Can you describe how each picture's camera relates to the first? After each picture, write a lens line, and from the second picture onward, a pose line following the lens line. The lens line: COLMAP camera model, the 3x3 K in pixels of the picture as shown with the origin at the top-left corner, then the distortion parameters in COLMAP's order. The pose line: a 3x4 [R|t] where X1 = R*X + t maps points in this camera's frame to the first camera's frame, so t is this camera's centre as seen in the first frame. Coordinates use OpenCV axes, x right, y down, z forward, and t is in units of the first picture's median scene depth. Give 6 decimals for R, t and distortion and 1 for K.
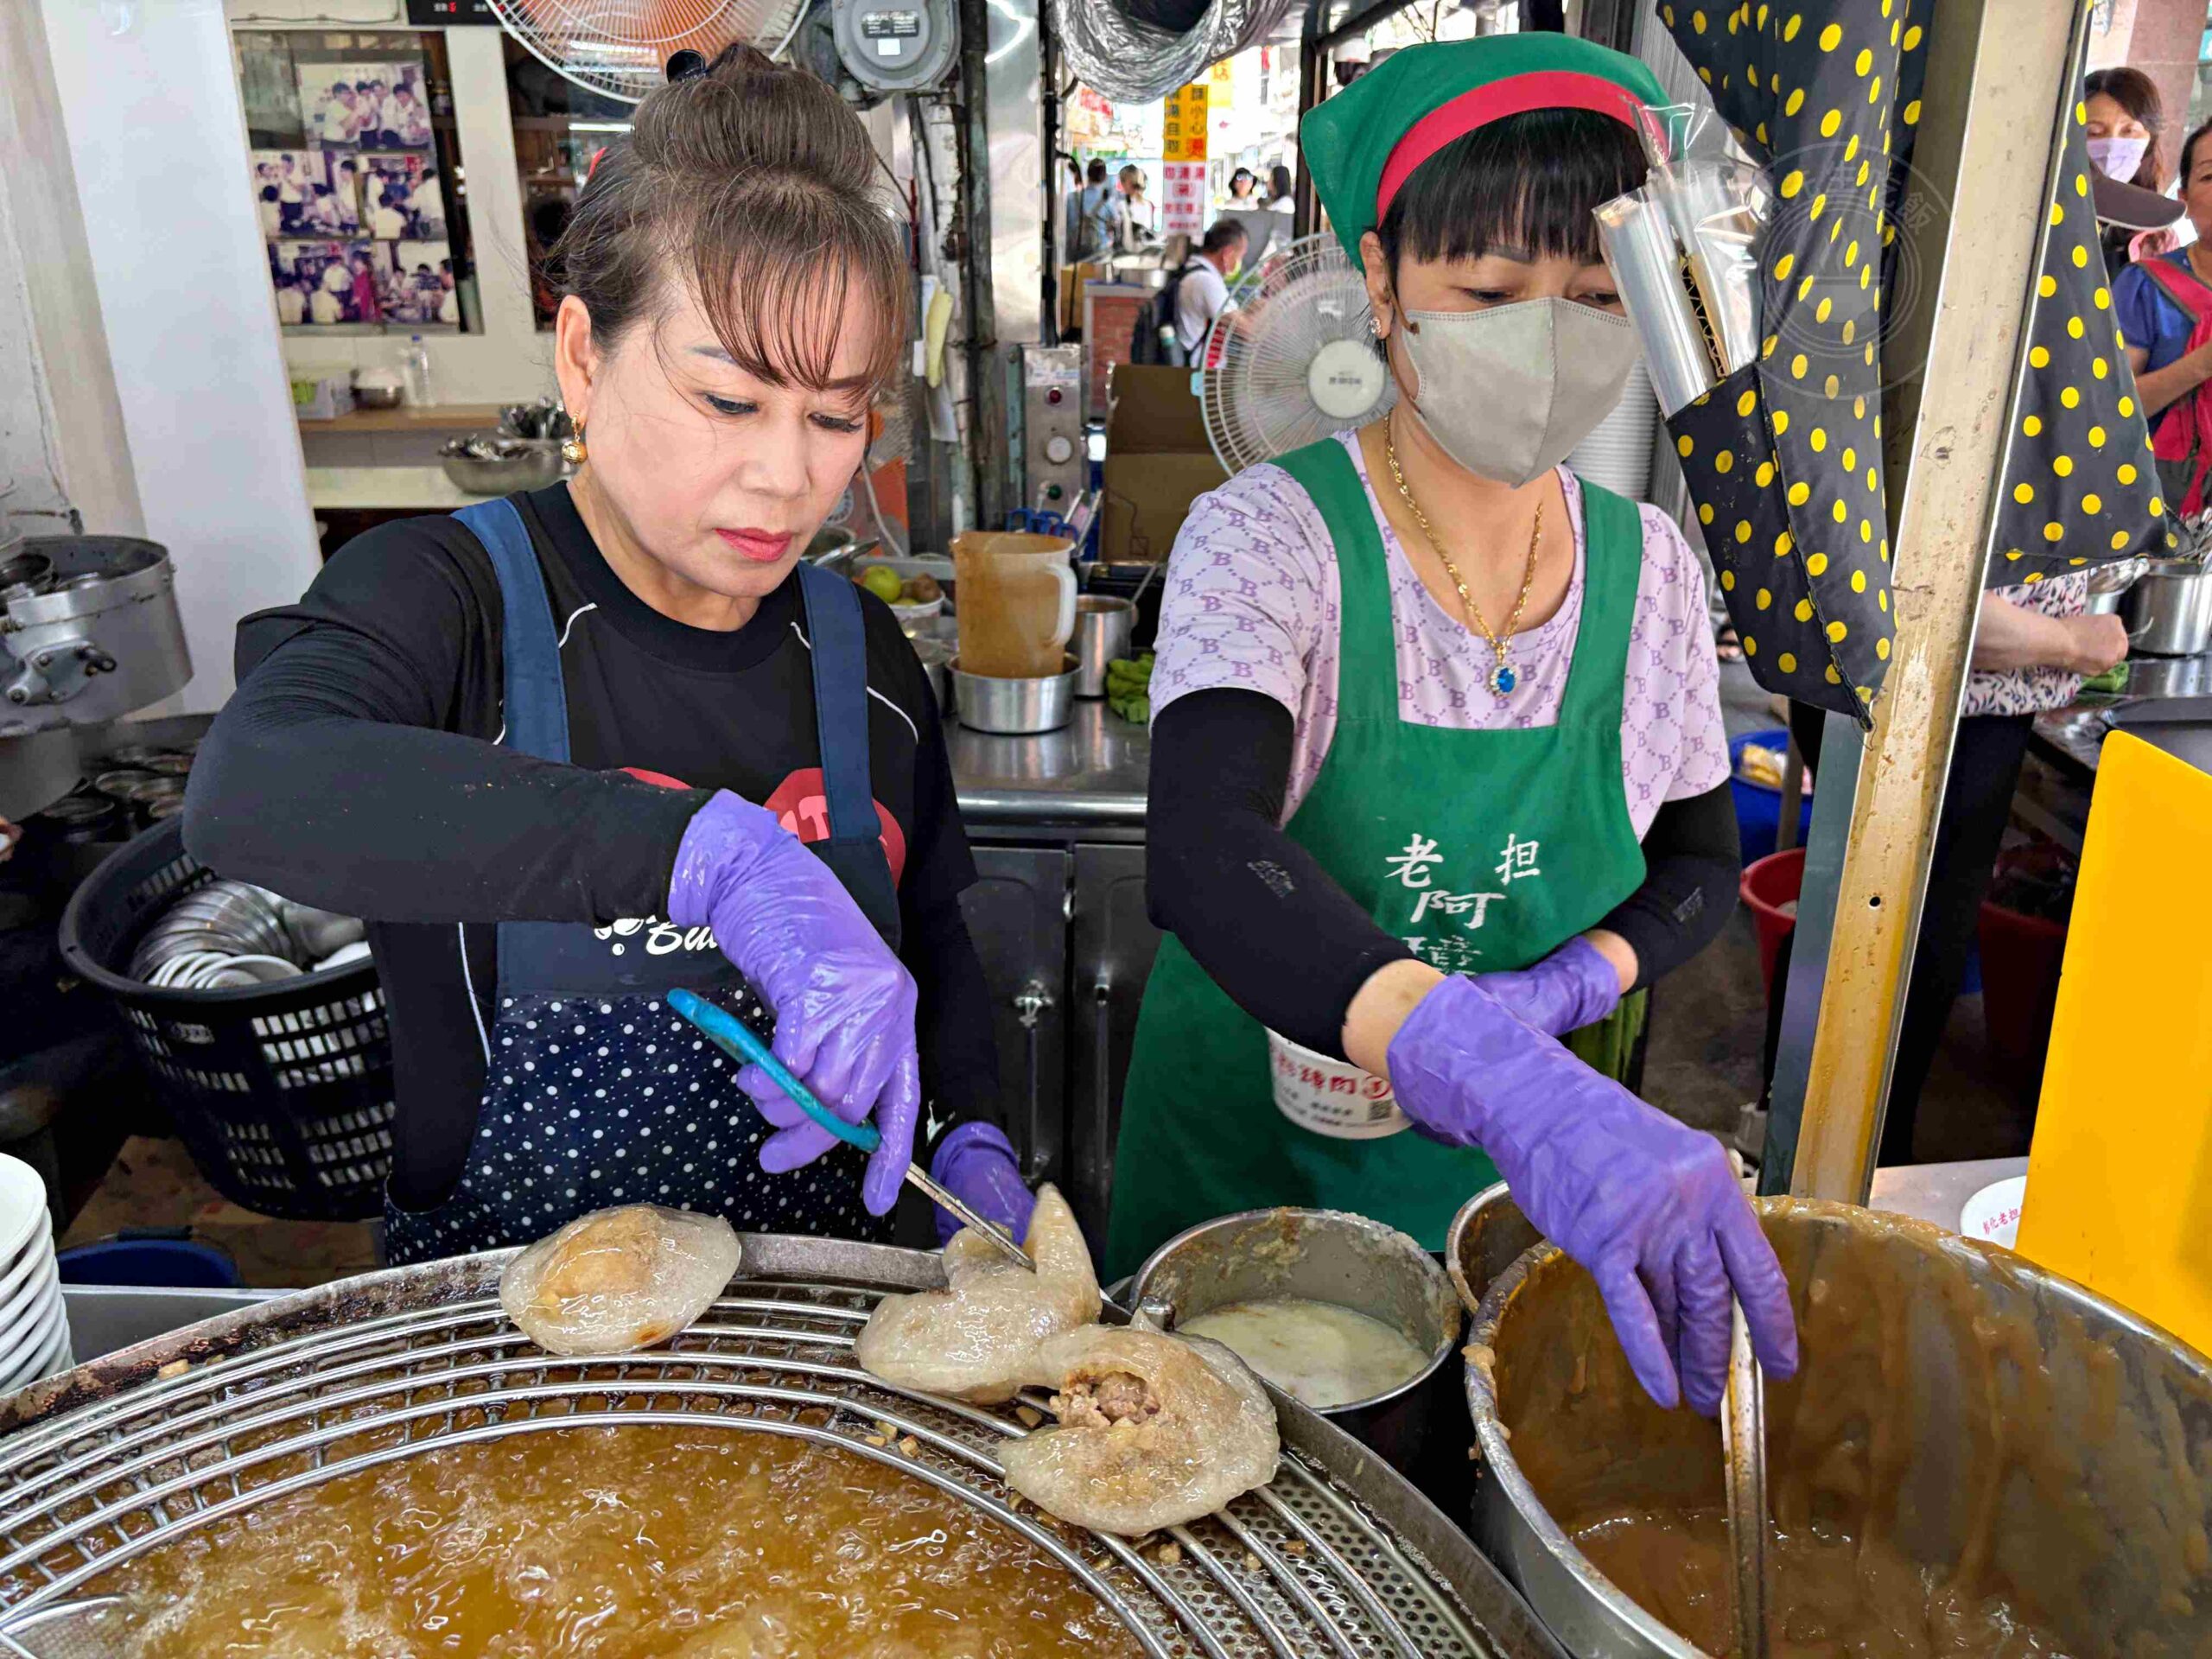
lens RADIAL K [[1660.1, 0, 1087.3], [0, 1660.1, 852.4], [0, 0, 1]] dist [0.034842, -0.041137]
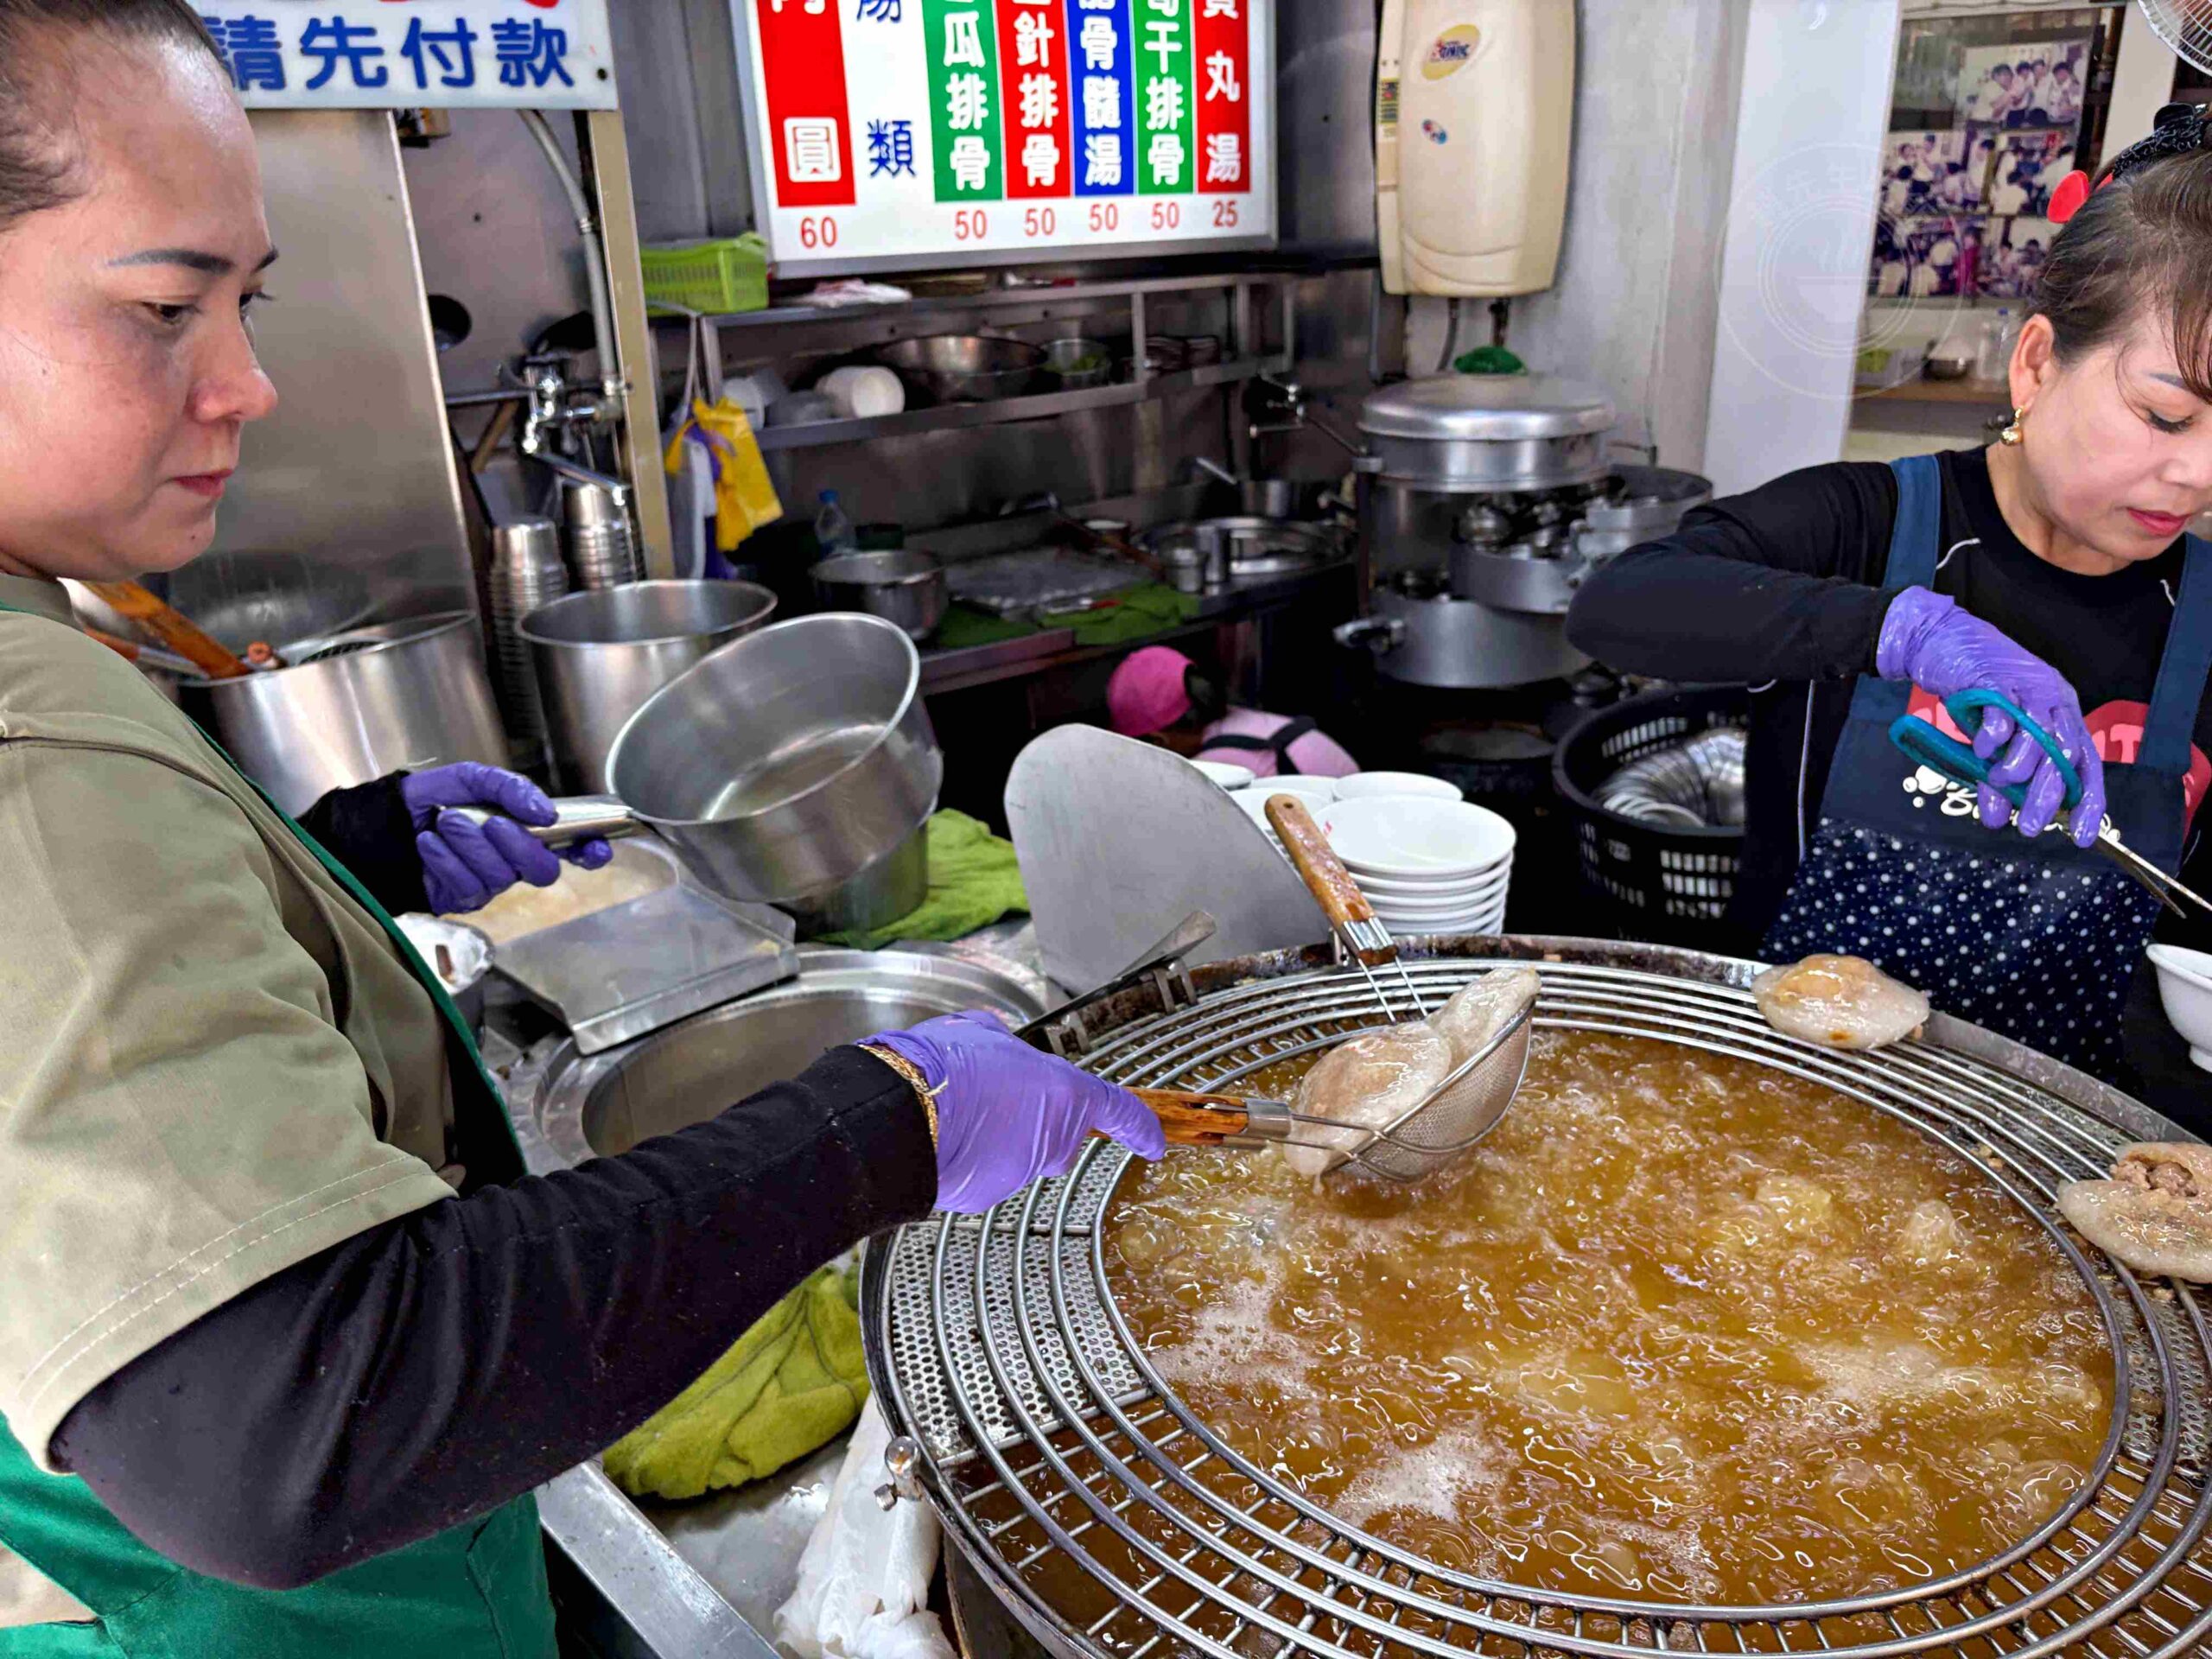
lens RADIAL K [[1660.1, 0, 1140.6], [0, 1660.1, 847.2], [0, 0, 1]] dist [0.034842, -0.041137]
pose [[0.670418, 0.257874, -0.695731, 0.084782], [-0.247468, 0.961685, 0.117986, 0.033077], [0.699500, 0.093071, 0.708546, -0.129173]]
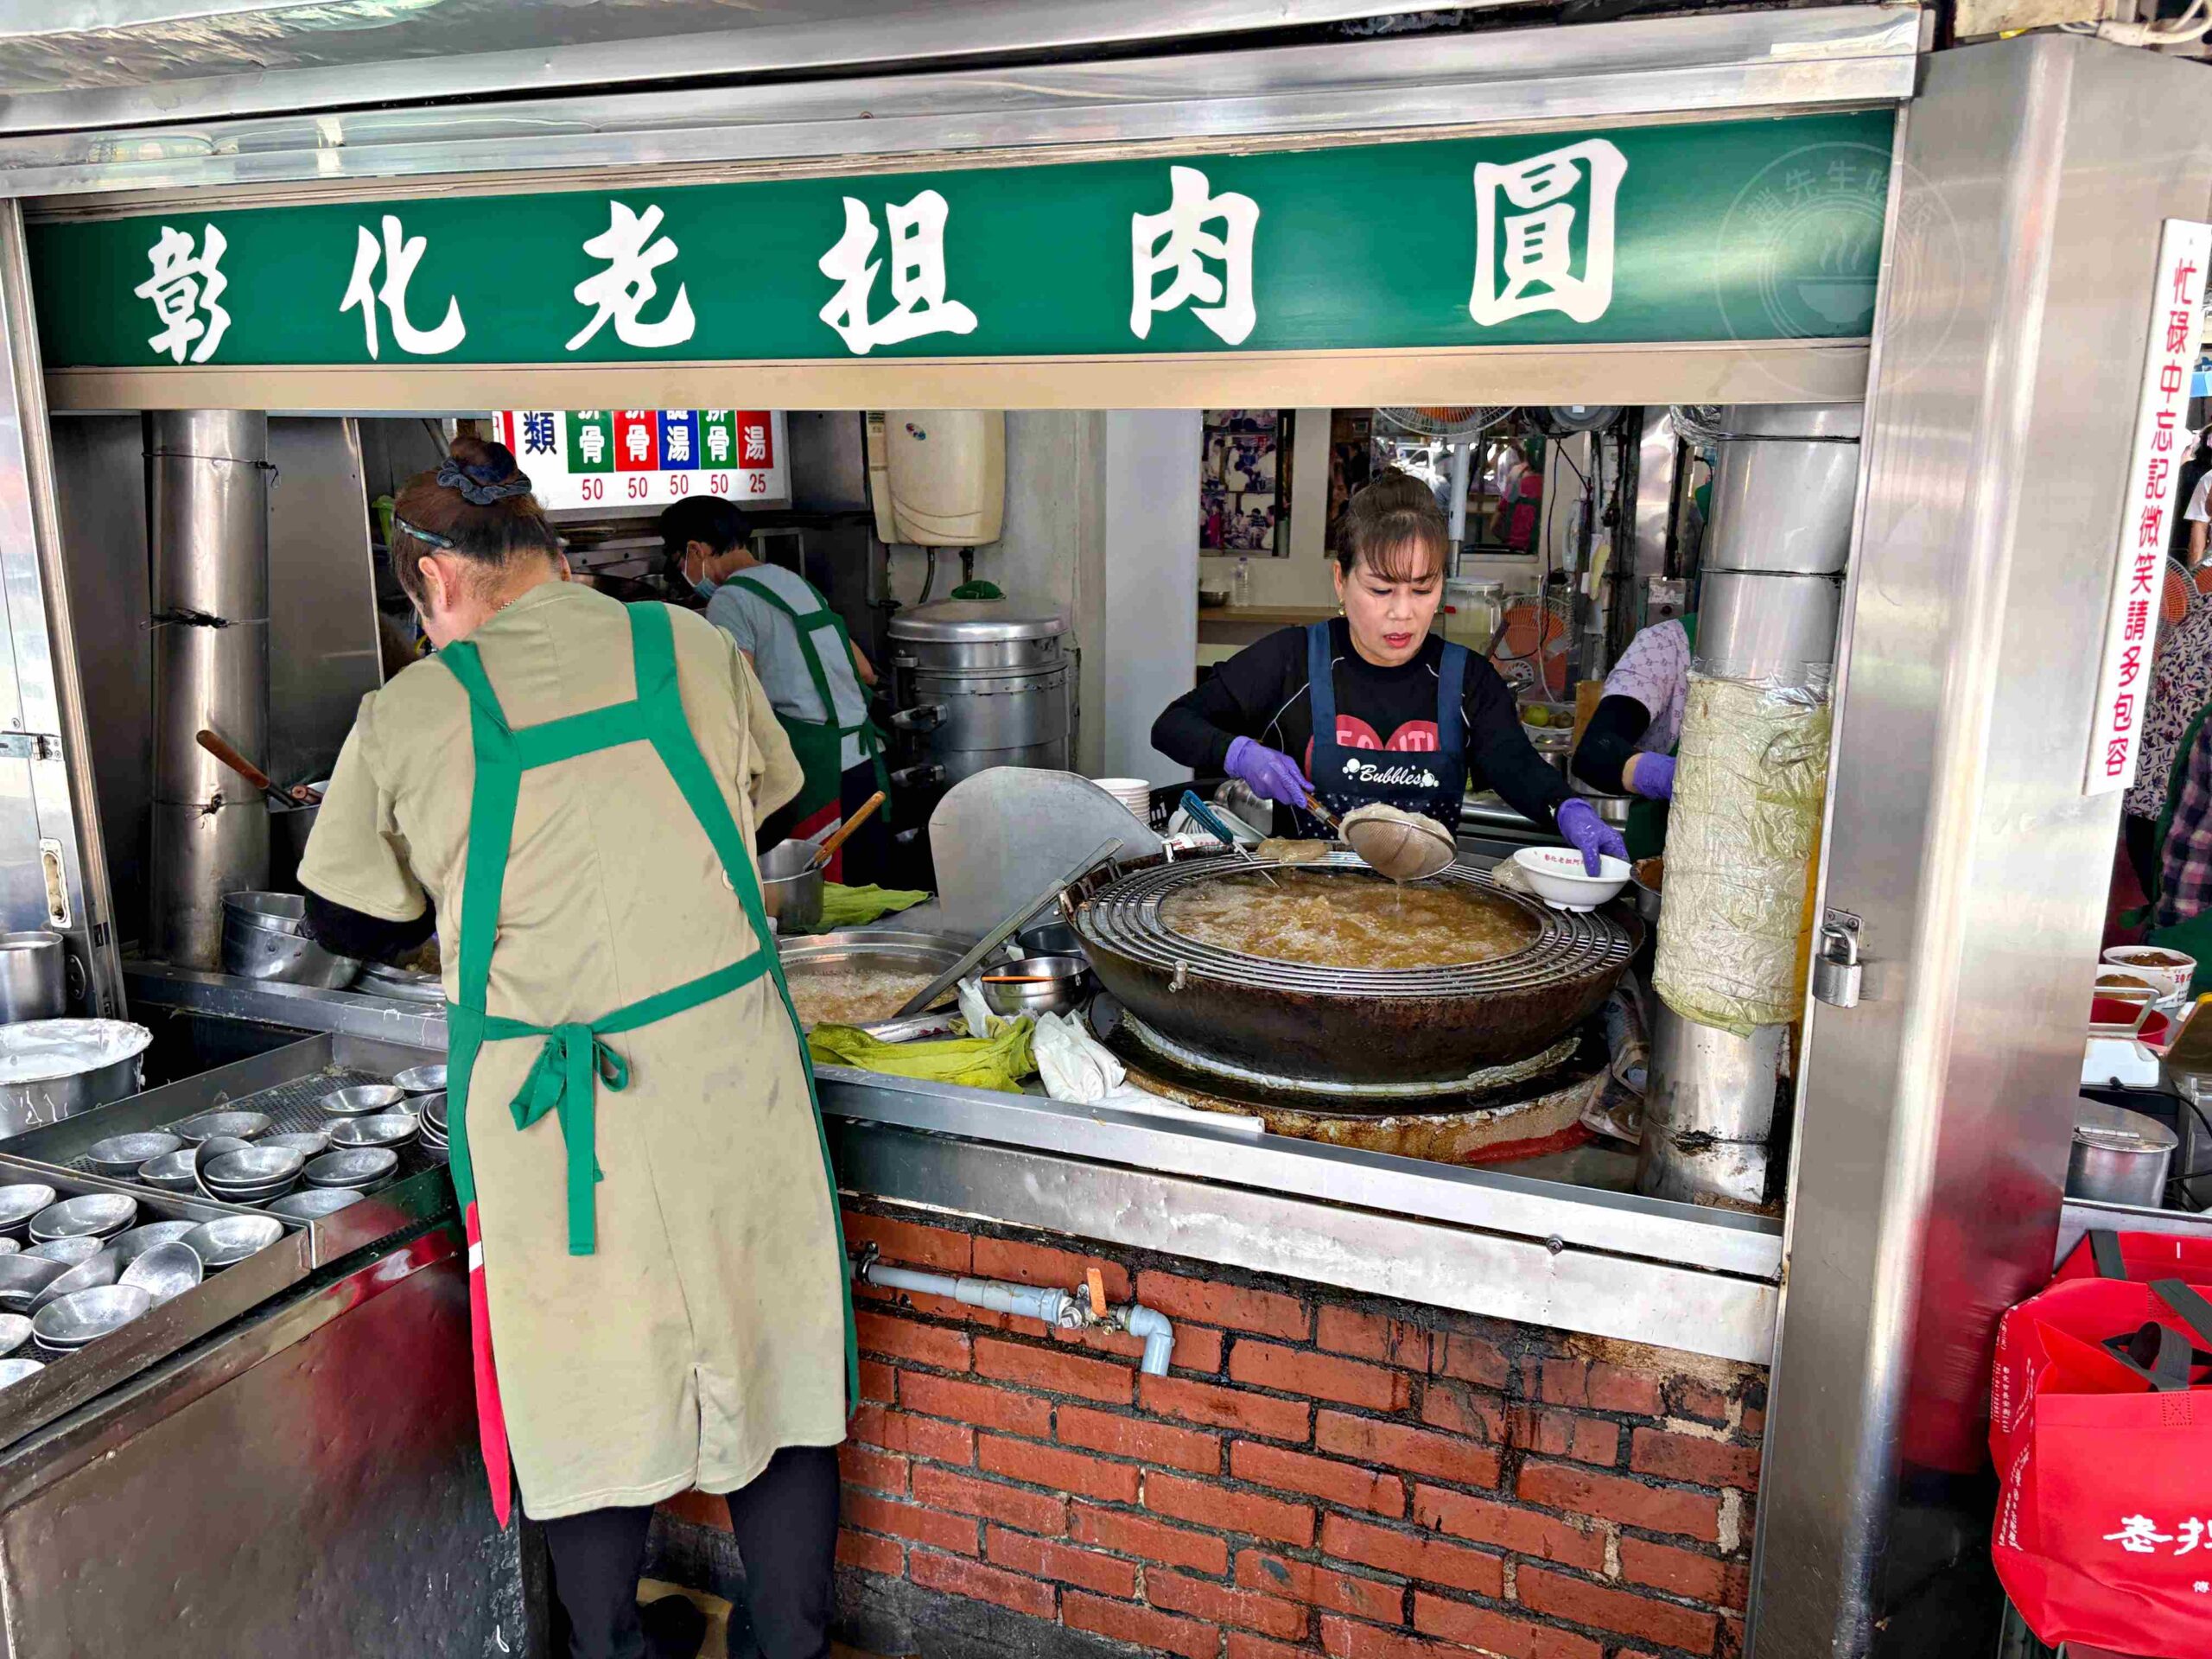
lens RADIAL K [[1660.1, 0, 1157.4], [0, 1660.1, 859.3], [0, 0, 1]] dist [0.034842, -0.041137]
pose [[0.927391, 0.101000, -0.360201, 0.138879], [-0.145140, 0.984584, -0.097610, 0.201488], [0.344790, 0.142802, 0.927754, -0.657201]]
